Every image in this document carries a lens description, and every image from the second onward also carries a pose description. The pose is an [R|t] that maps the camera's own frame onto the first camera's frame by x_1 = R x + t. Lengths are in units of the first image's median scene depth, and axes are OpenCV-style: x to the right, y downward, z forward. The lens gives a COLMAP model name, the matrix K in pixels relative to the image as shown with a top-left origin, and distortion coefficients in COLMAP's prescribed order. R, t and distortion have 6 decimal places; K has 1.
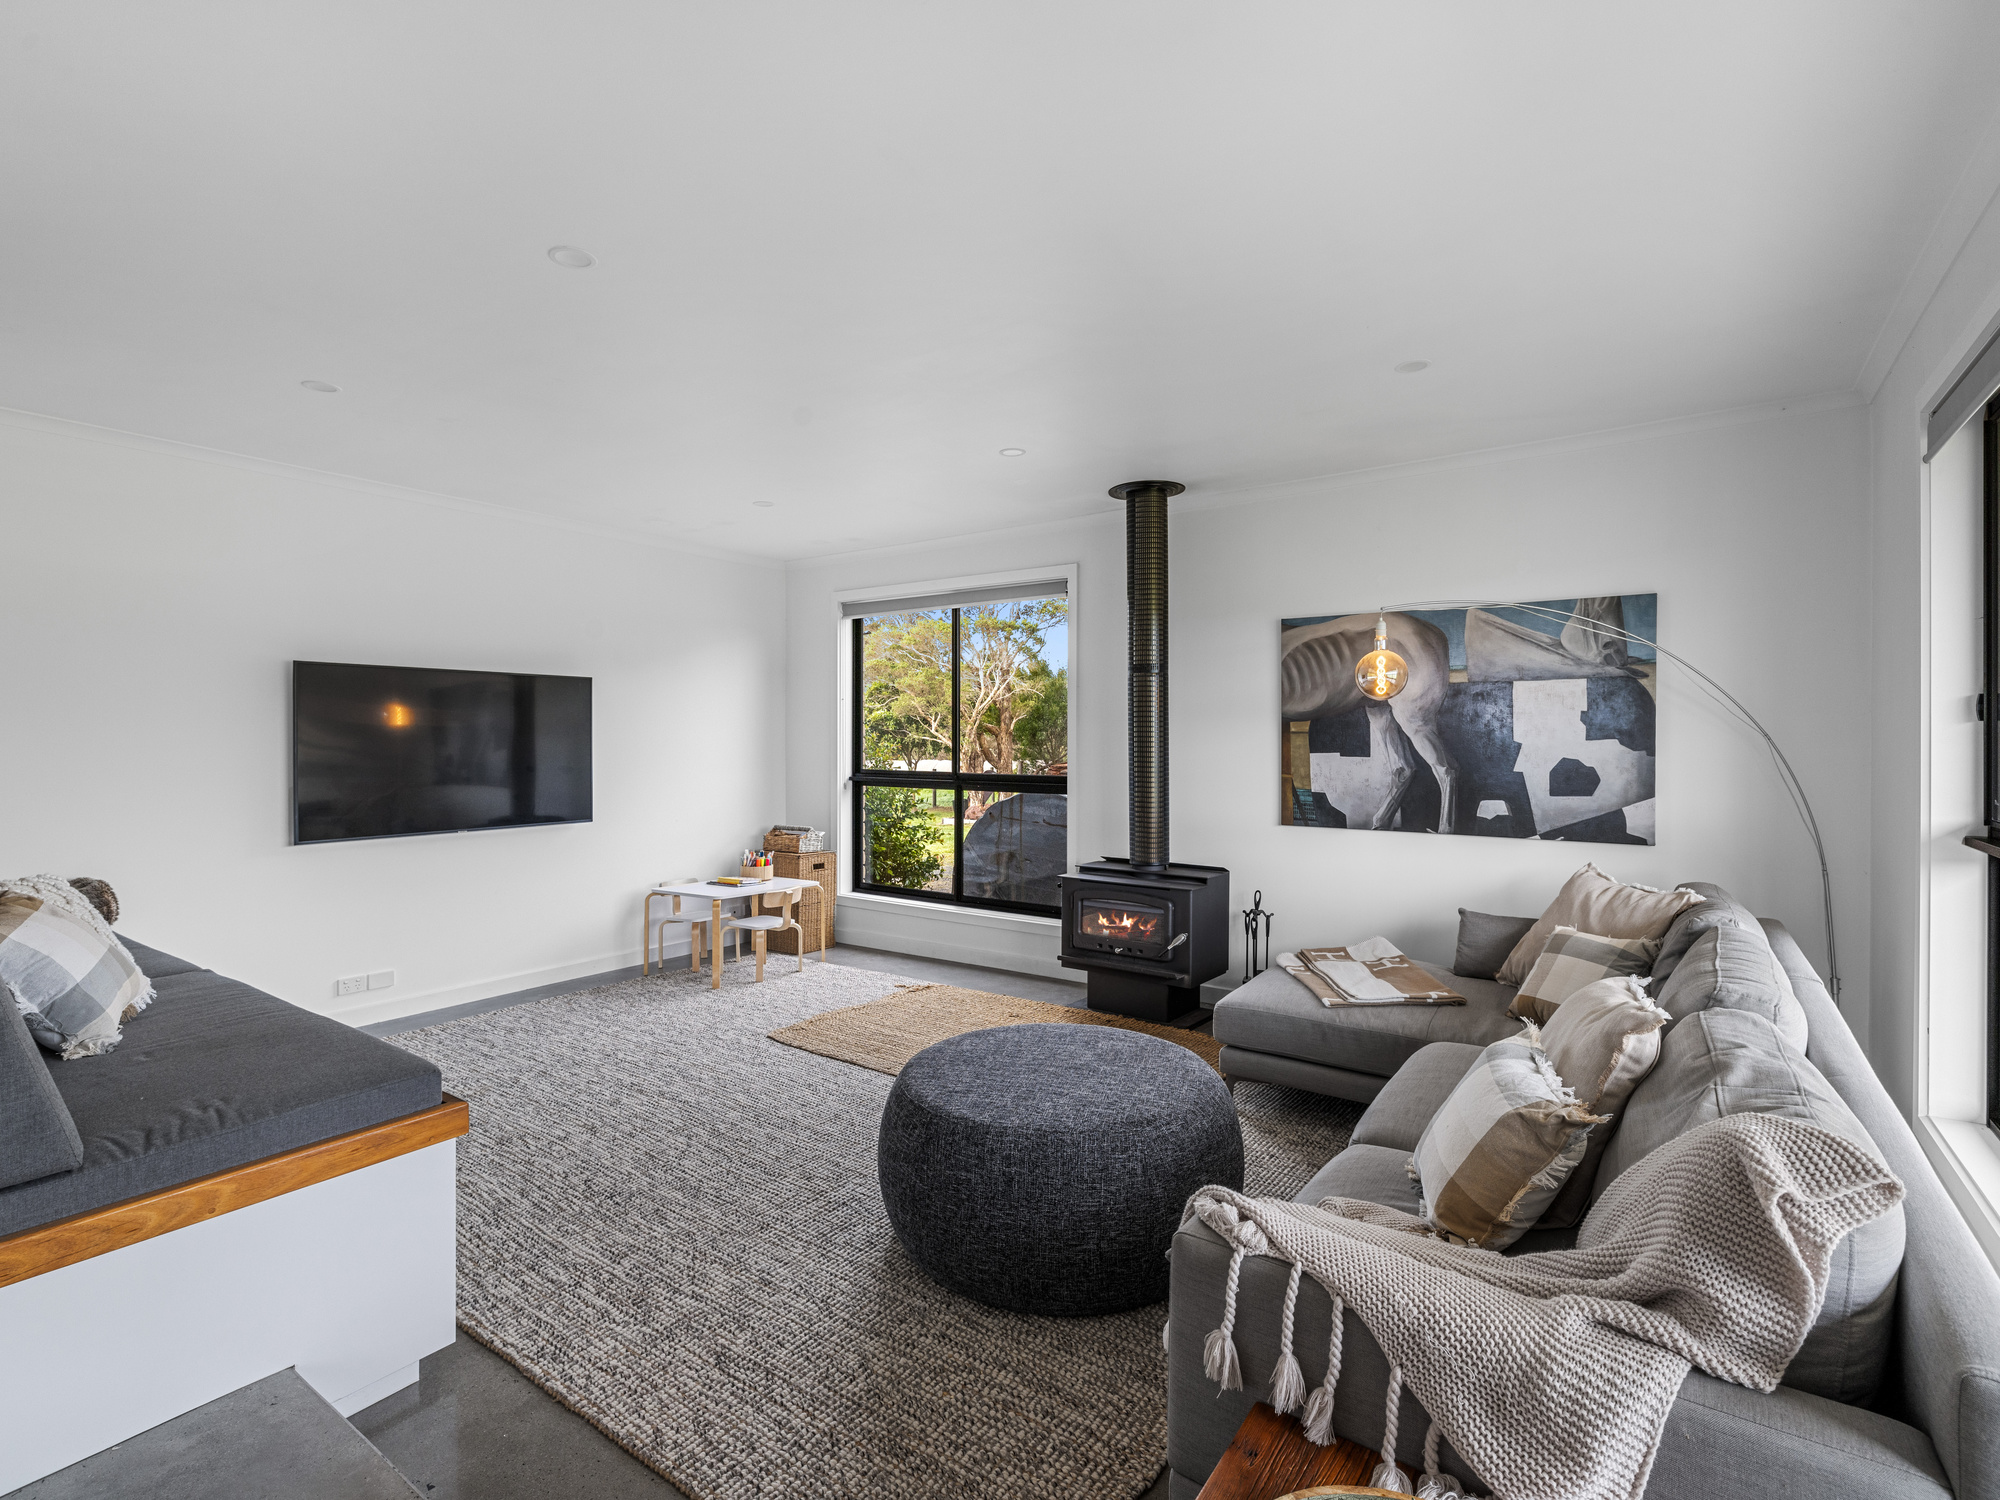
lens RADIAL K [[955.9, 0, 998.7], [0, 955.9, 740.1], [0, 0, 1]] dist [0.000312, 0.000702]
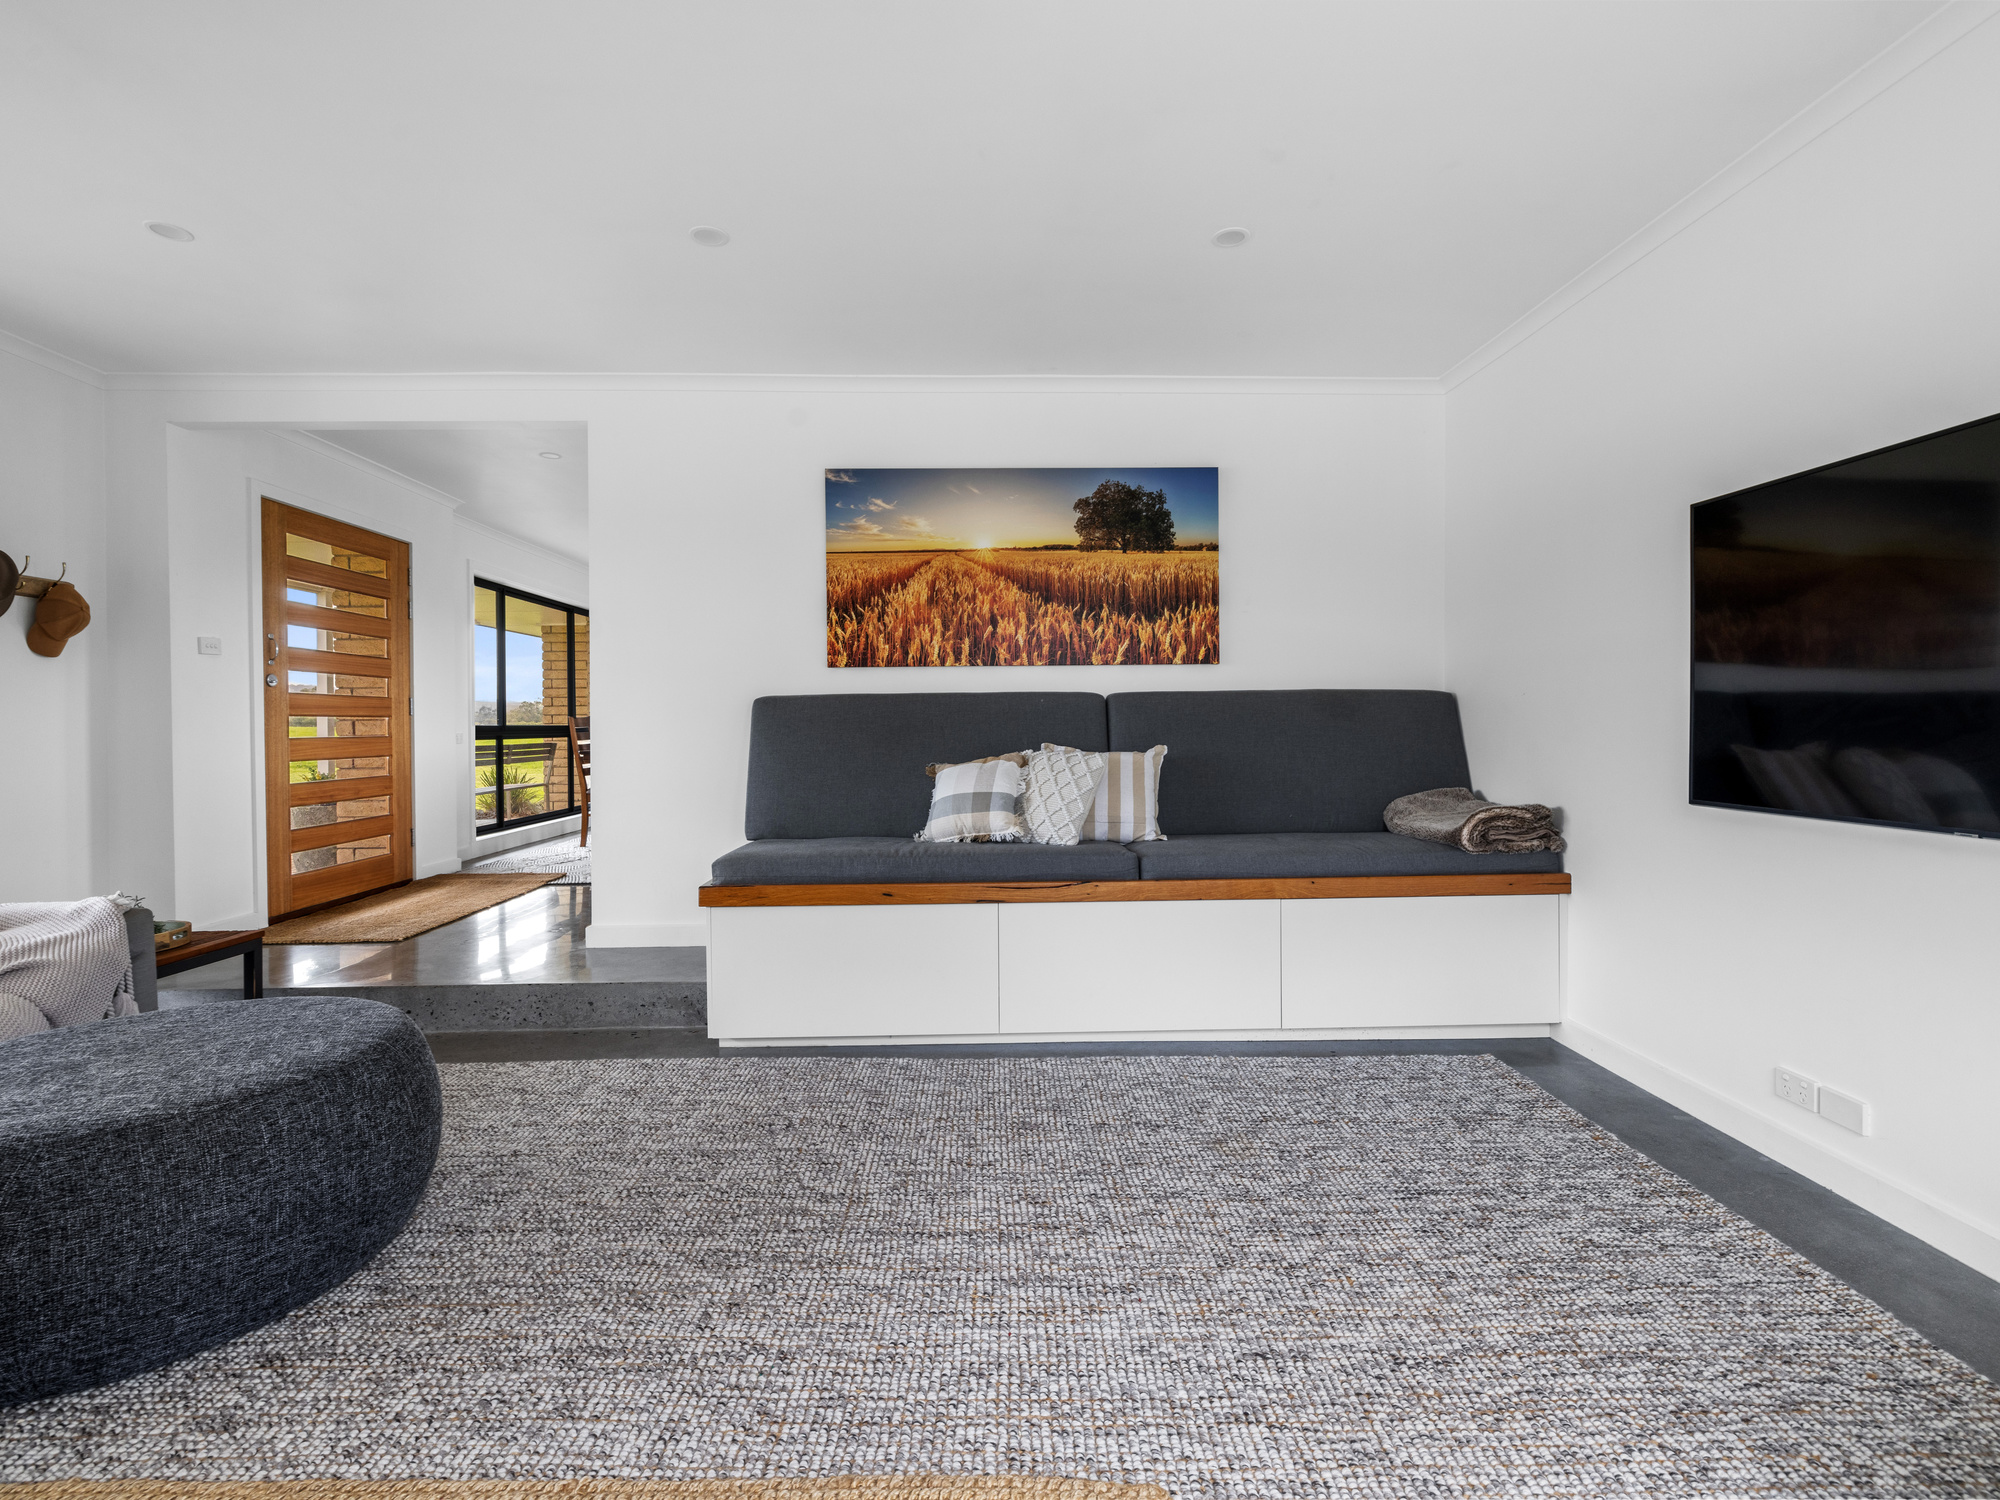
lens RADIAL K [[947.5, 0, 997.0], [0, 947.5, 726.8], [0, 0, 1]] dist [0.000230, 0.000580]
pose [[-0.804637, 0.006171, -0.593735, -0.014281], [0.006762, 0.999976, 0.001230, 0.061448], [0.593729, -0.003026, -0.804660, 1.338519]]
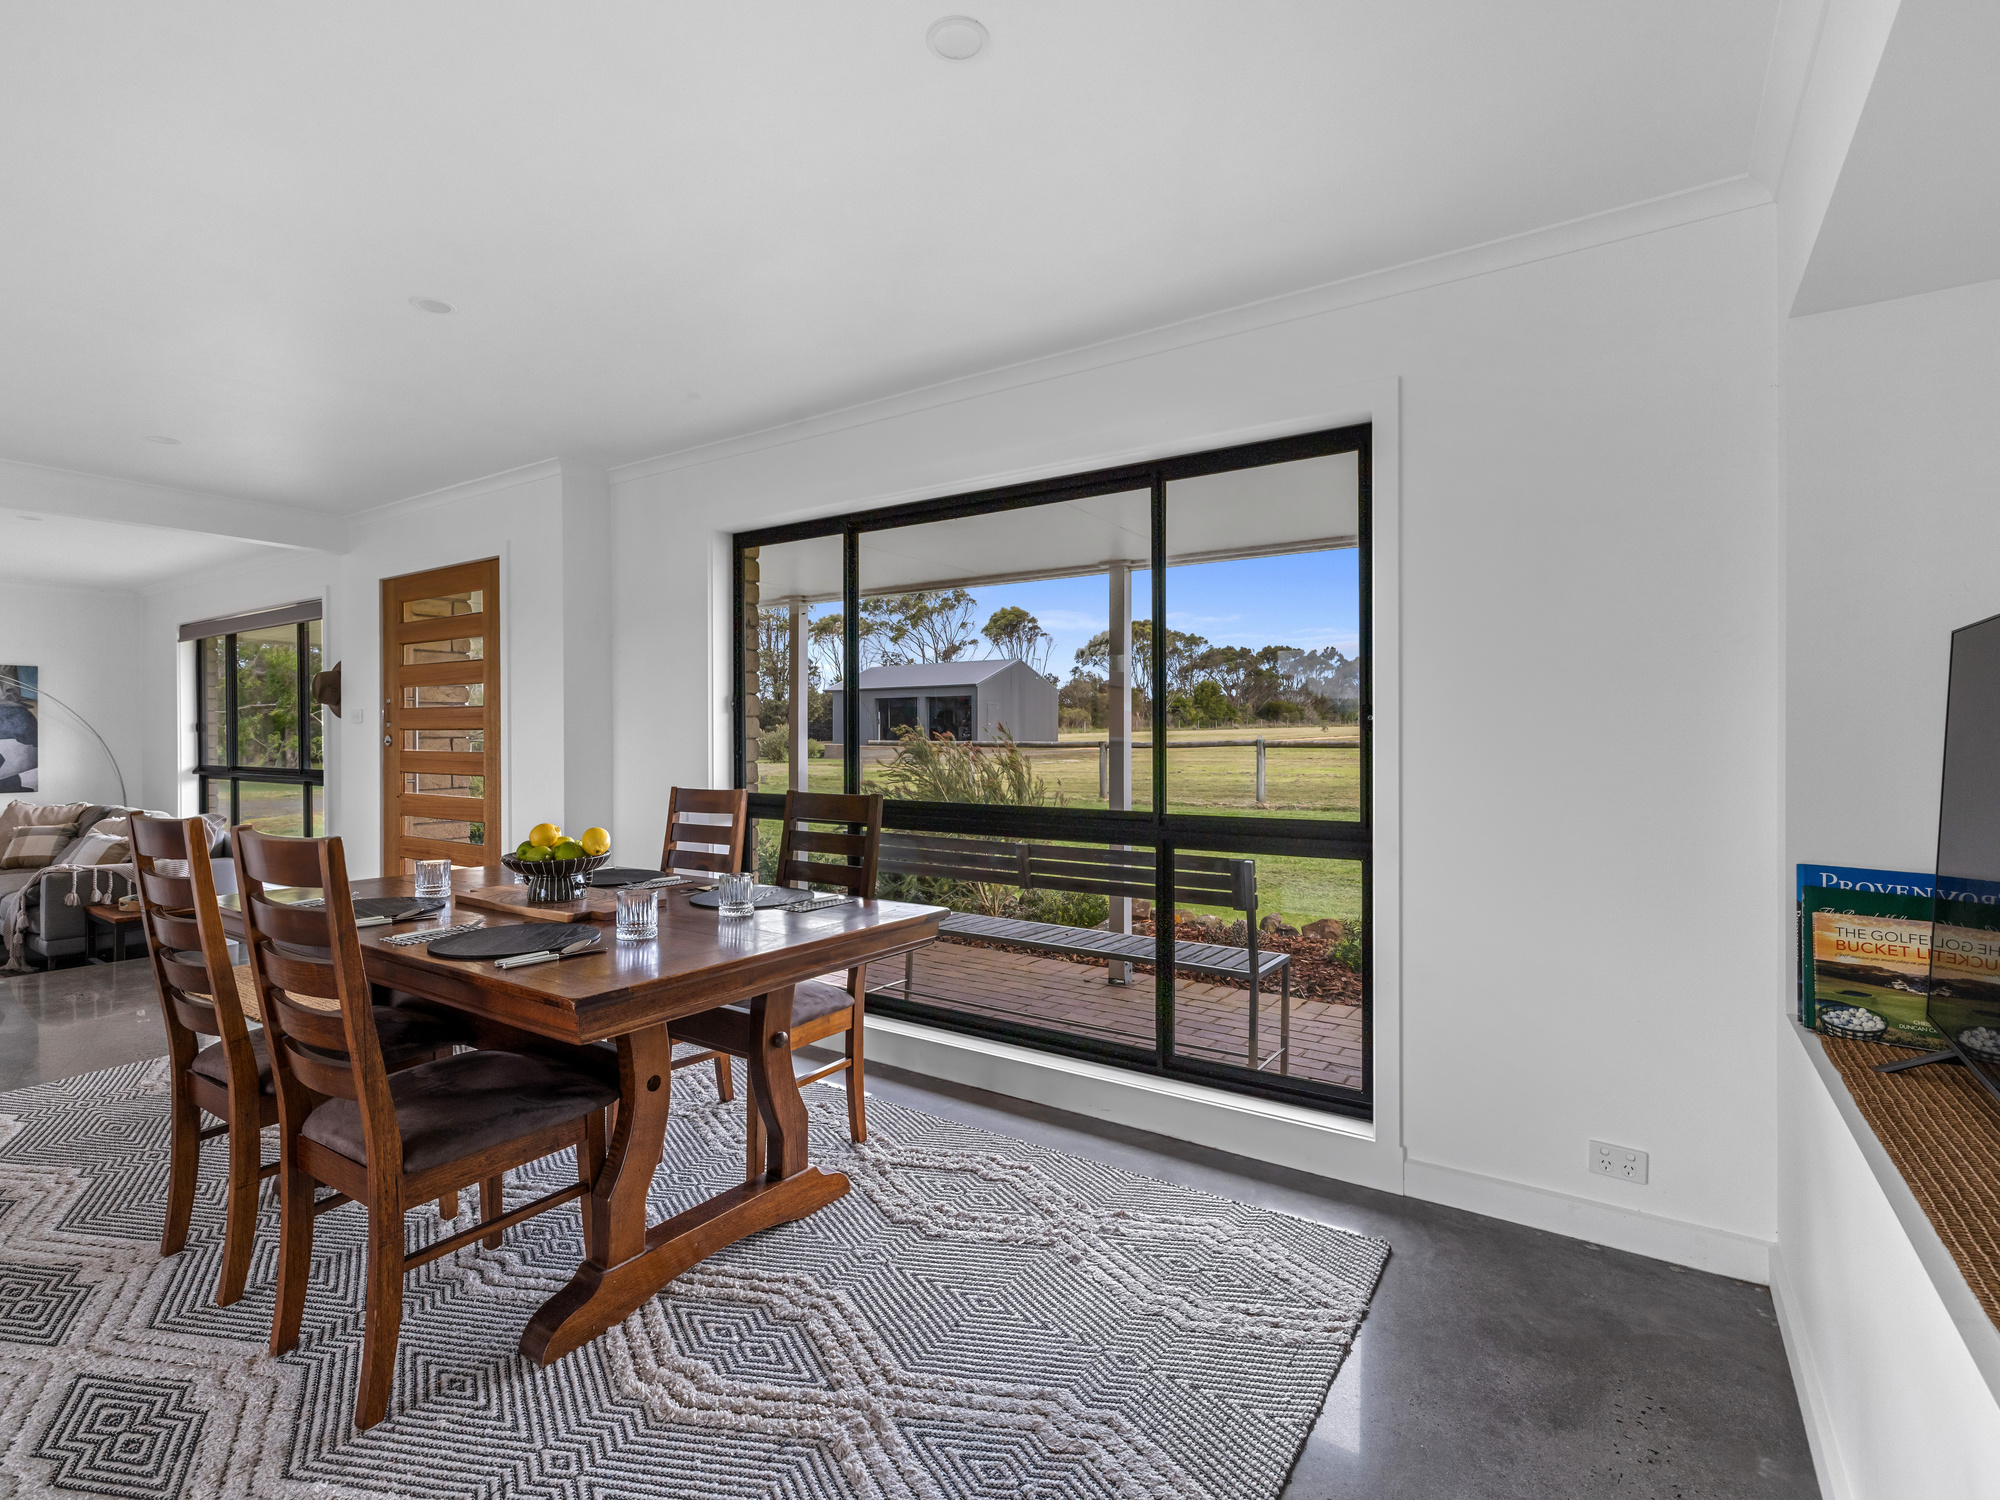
lens RADIAL K [[955.9, 0, 998.7], [0, 955.9, 740.1], [0, 0, 1]] dist [0.000312, 0.000702]
pose [[-0.019009, -0.004227, 0.999810, -1.336807], [0.001718, 0.999989, 0.004261, -0.002986], [-0.999818, 0.001799, -0.019001, -0.964550]]
